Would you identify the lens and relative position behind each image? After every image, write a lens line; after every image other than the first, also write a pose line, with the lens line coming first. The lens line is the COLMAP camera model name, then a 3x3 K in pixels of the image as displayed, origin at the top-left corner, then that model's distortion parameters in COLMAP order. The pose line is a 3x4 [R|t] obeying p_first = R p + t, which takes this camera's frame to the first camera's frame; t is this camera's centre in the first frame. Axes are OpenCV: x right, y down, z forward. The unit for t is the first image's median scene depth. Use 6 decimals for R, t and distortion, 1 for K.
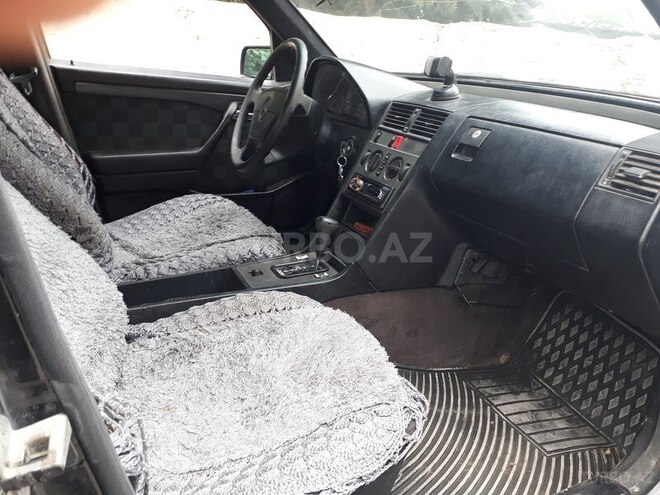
lens RADIAL K [[527.0, 0, 330.0], [0, 527.0, 247.5], [0, 0, 1]] dist [0.005516, -0.008744]
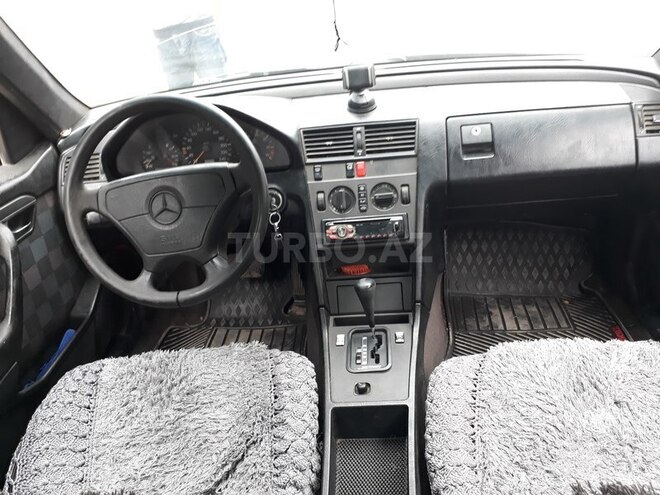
lens RADIAL K [[527.0, 0, 330.0], [0, 527.0, 247.5], [0, 0, 1]] dist [0.005516, -0.008744]
pose [[0.467209, -0.513295, 0.719891, -0.625830], [0.427897, 0.843786, 0.323929, -0.408591], [-0.773705, 0.156696, 0.613862, 0.514795]]
